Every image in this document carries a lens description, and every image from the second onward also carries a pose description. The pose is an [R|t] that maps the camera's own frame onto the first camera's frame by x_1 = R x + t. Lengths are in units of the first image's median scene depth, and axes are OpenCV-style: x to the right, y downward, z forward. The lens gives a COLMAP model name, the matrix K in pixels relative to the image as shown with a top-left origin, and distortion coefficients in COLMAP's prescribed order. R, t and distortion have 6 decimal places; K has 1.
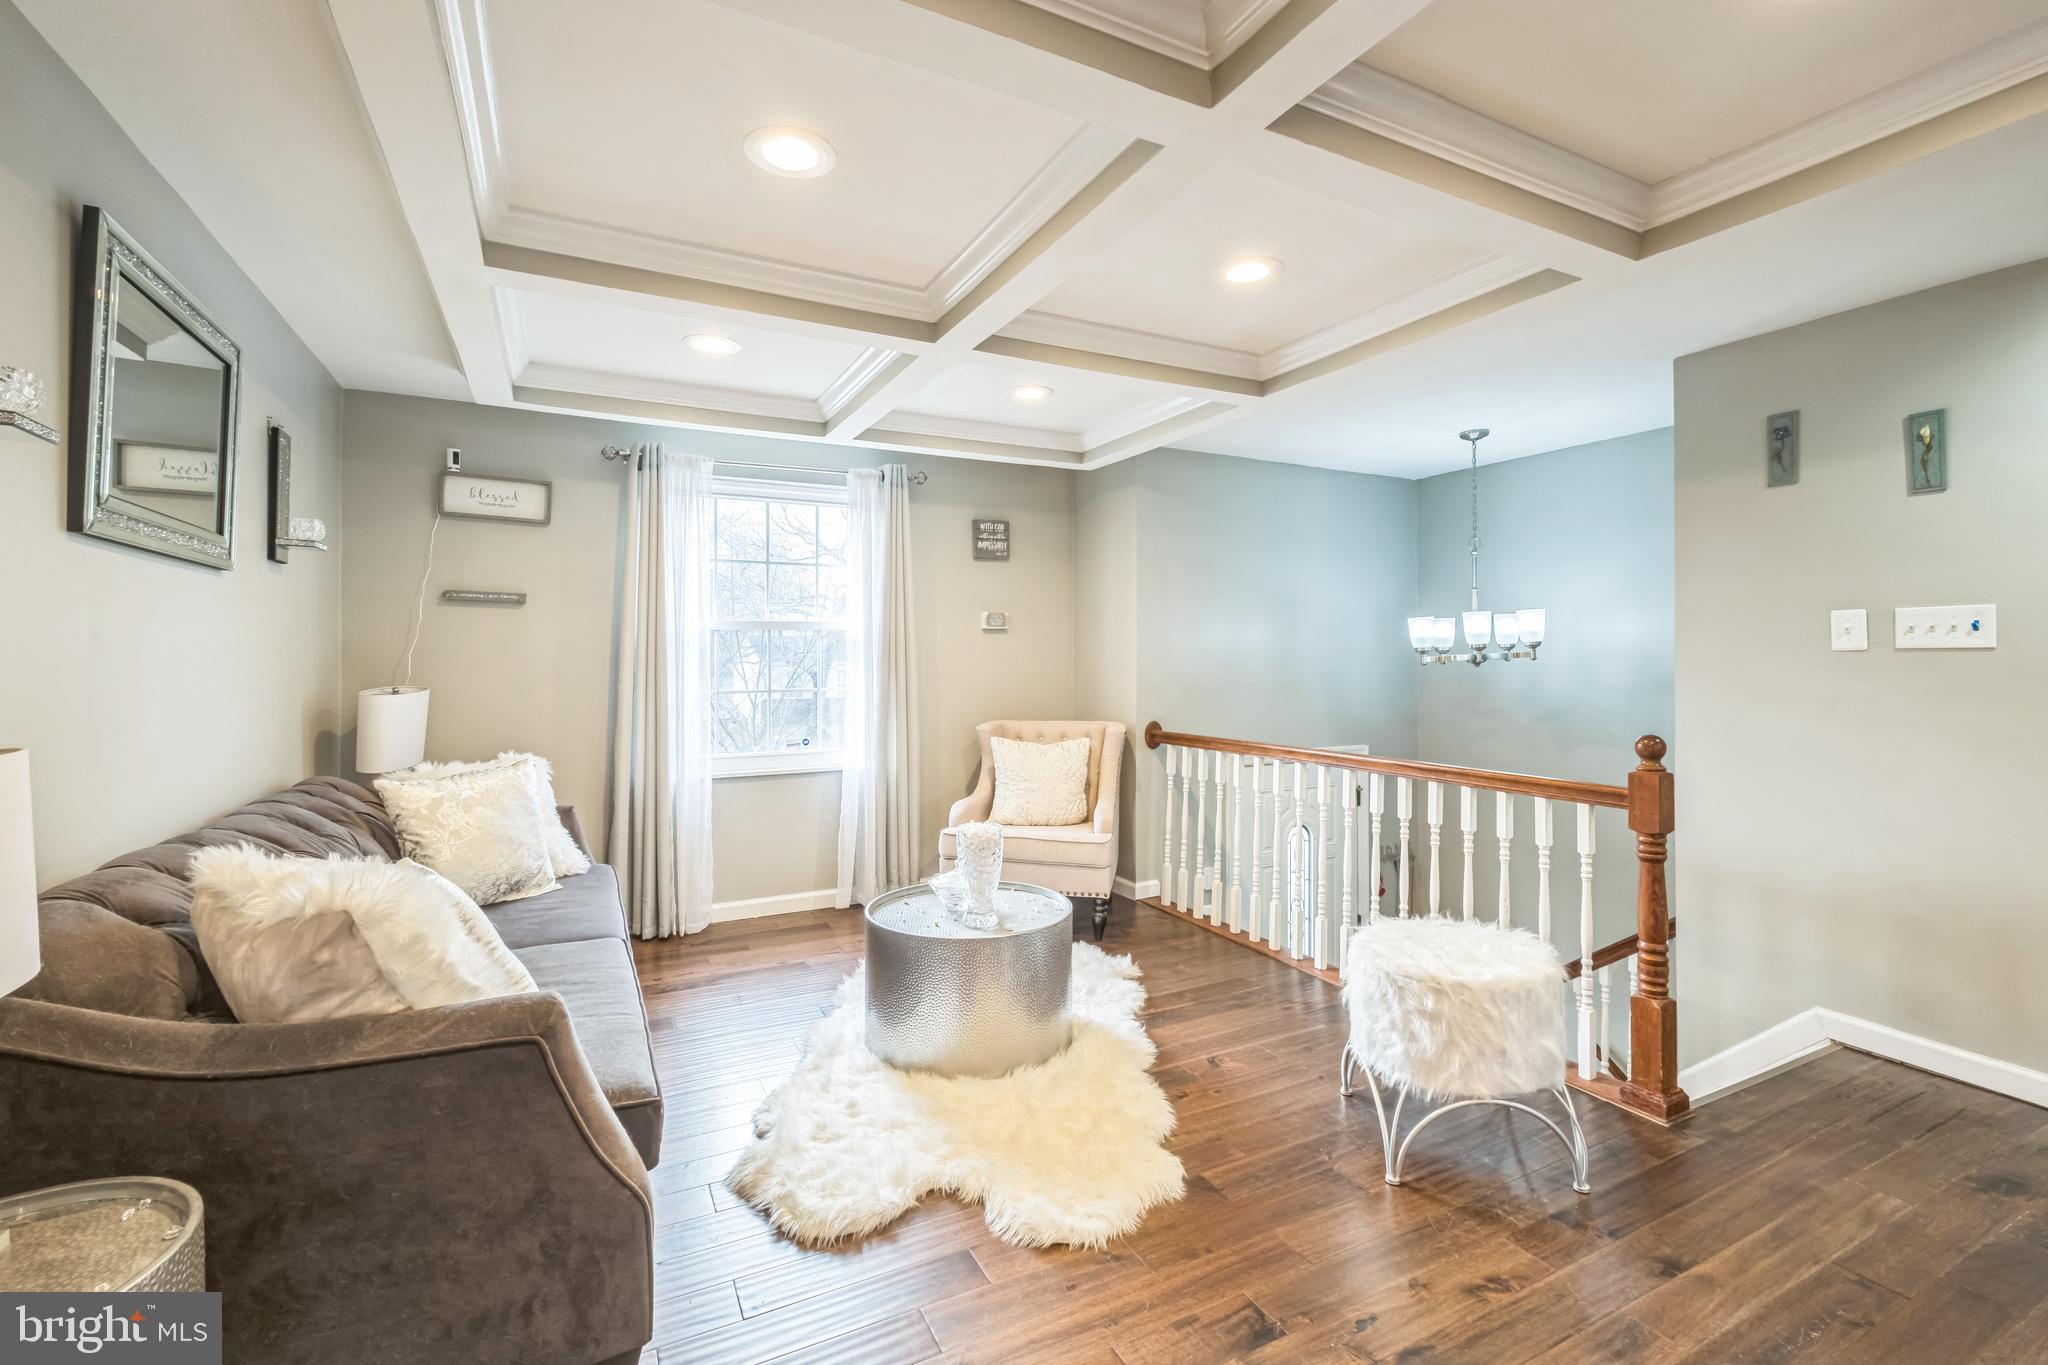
lens RADIAL K [[883.0, 0, 1019.2], [0, 883.0, 666.9], [0, 0, 1]] dist [0.003584, -0.004113]
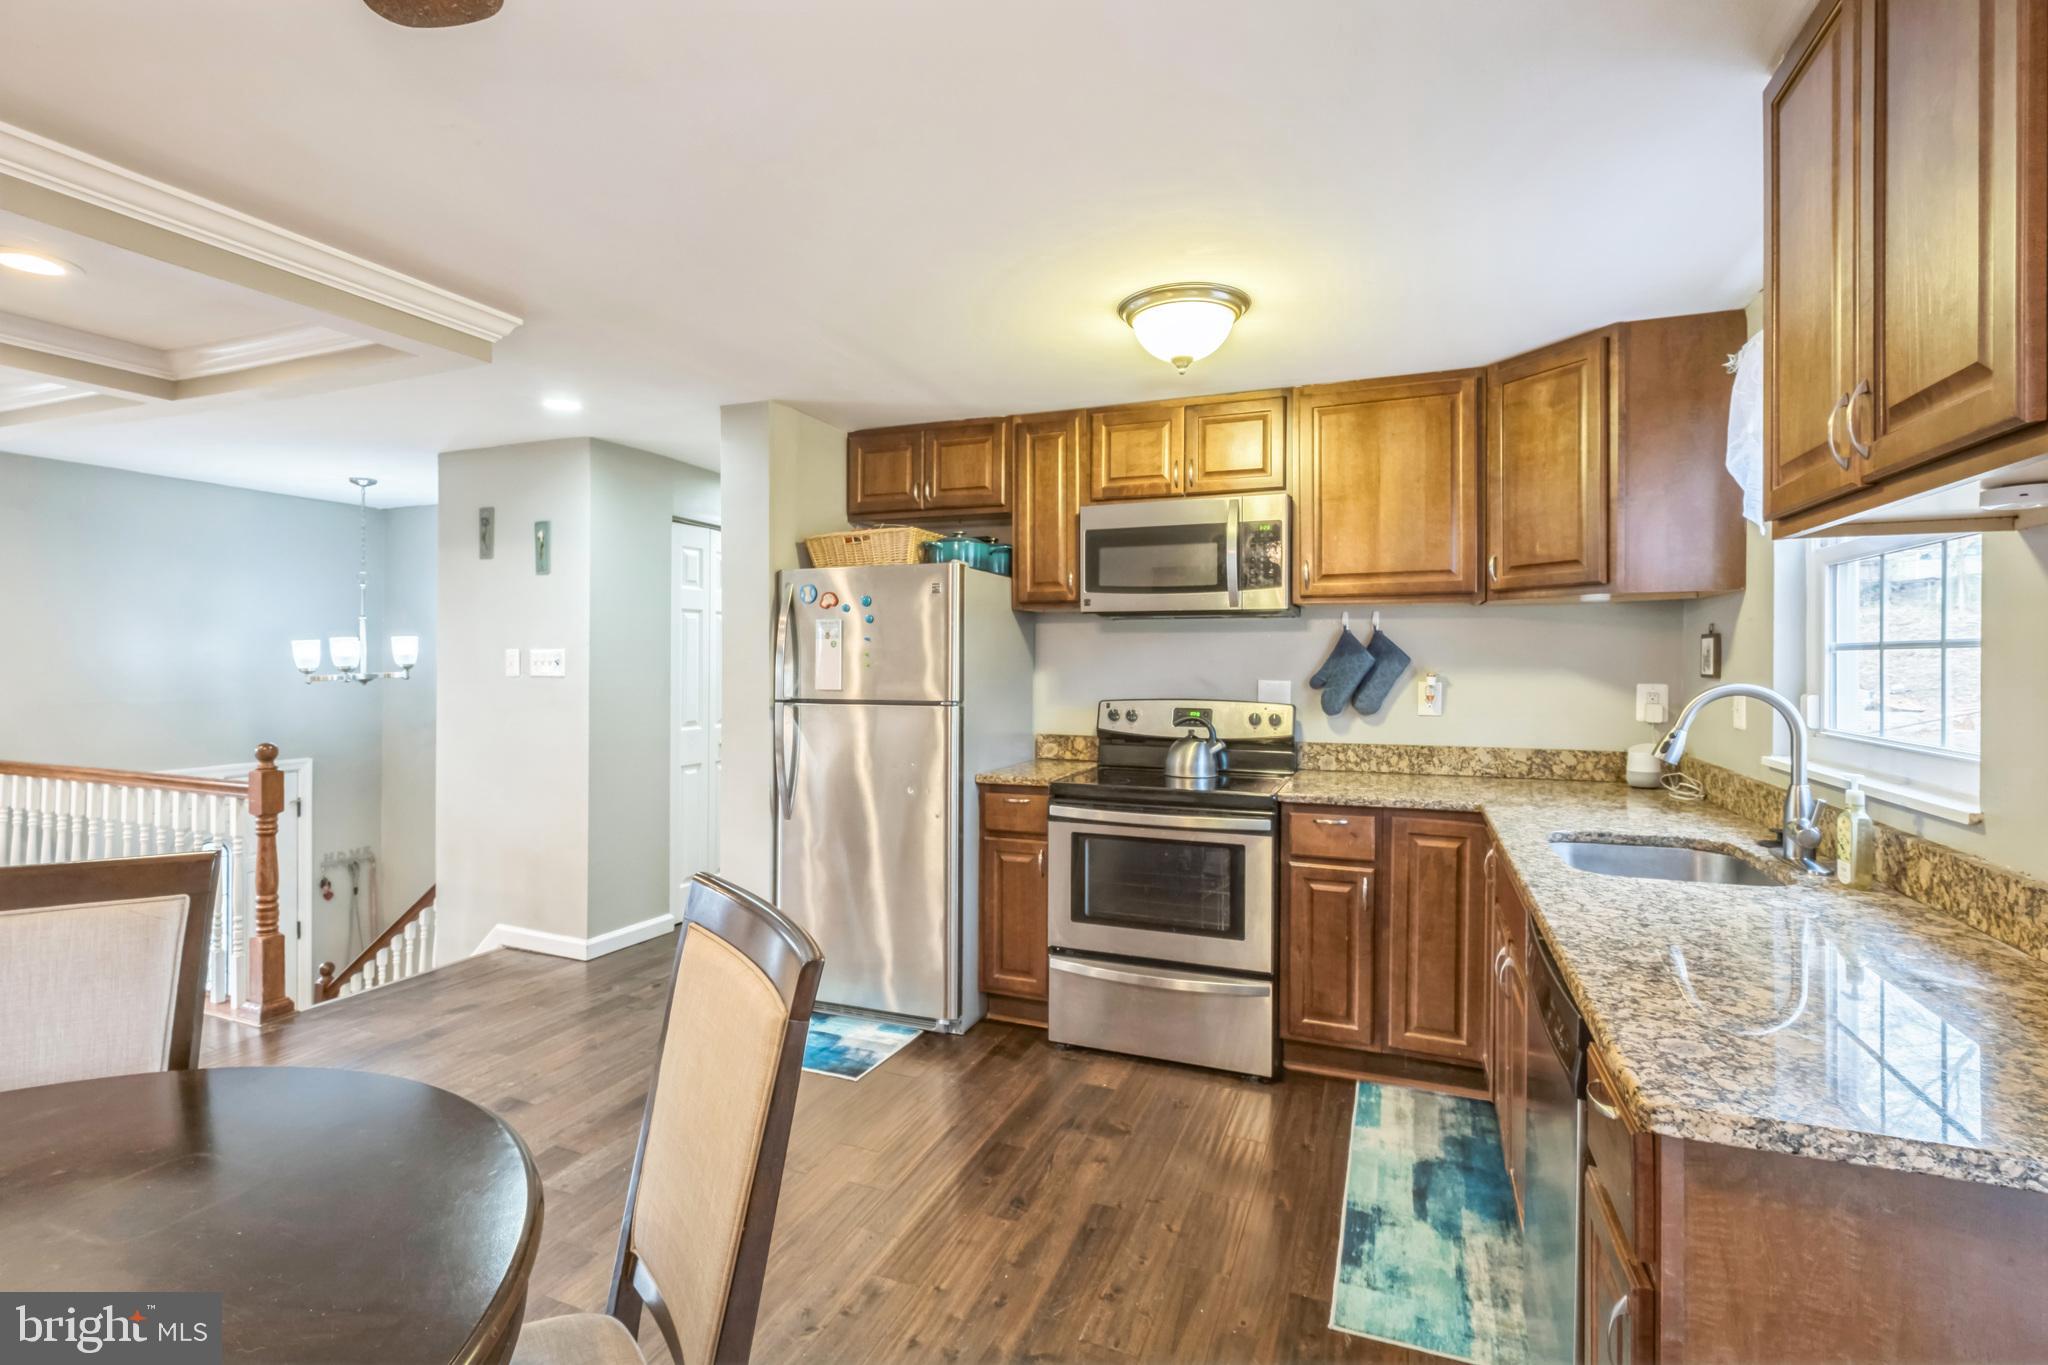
lens RADIAL K [[941.8, 0, 1020.5], [0, 941.8, 662.0], [0, 0, 1]] dist [-0.003555, -0.000999]
pose [[0.756470, 0.003899, 0.654017, 0.578315], [0.001631, 0.999968, -0.007847, -0.029868], [-0.654027, 0.007003, 0.756439, -0.764087]]
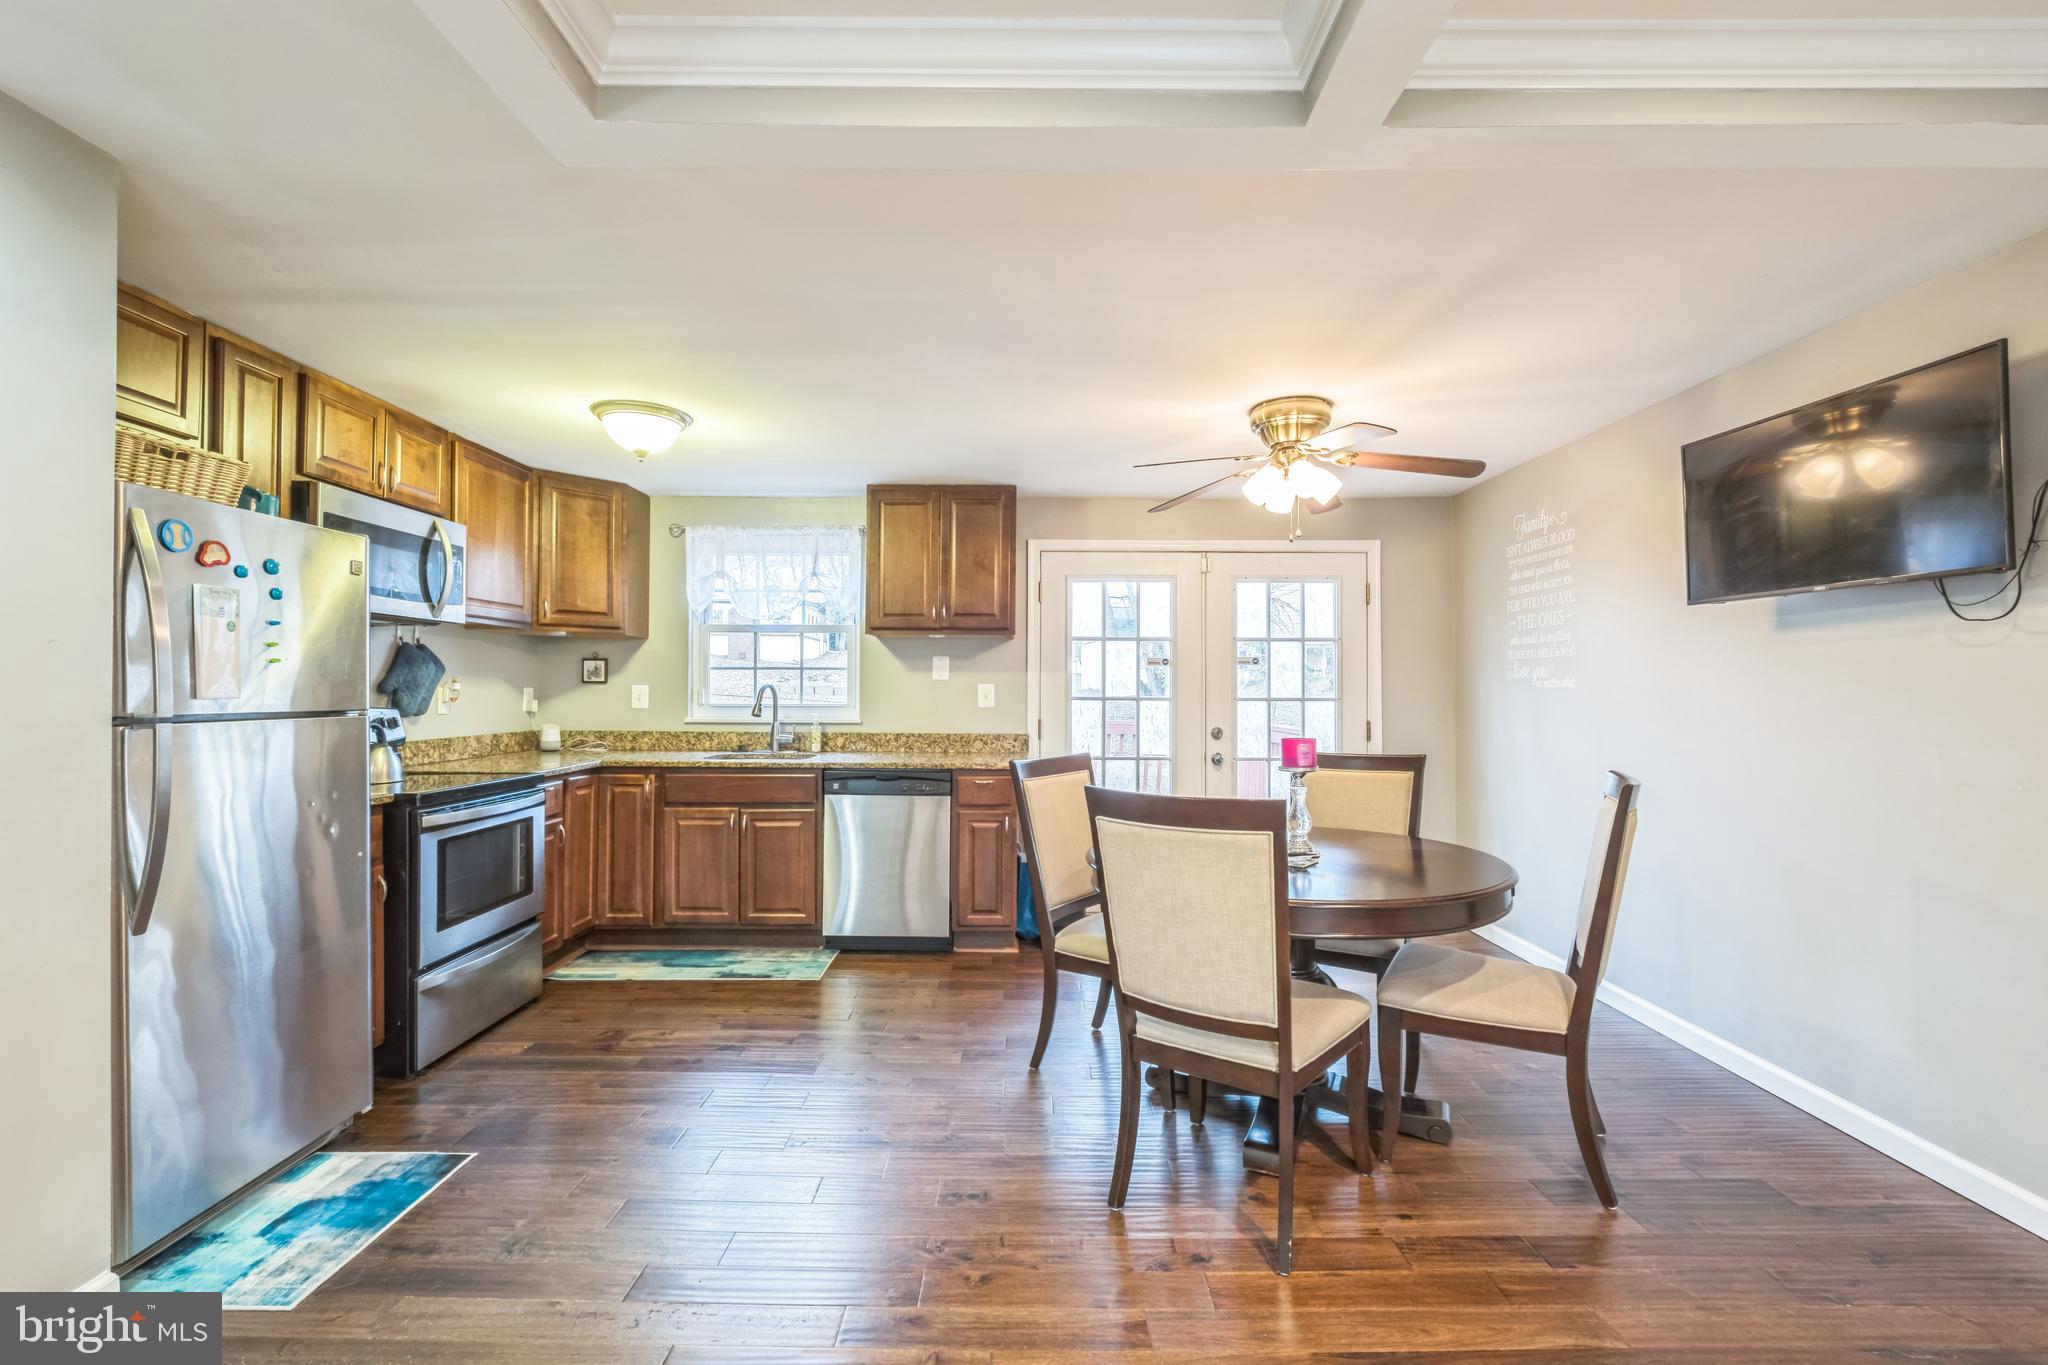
lens RADIAL K [[885.6, 0, 1024.0], [0, 885.6, 682.5], [0, 0, 1]] dist [0.001483, -0.005223]
pose [[-0.890512, 0.006560, 0.454912, 0.269064], [0.005956, 0.999978, -0.002762, -0.009914], [-0.454920, 0.000250, -0.890532, 0.742919]]
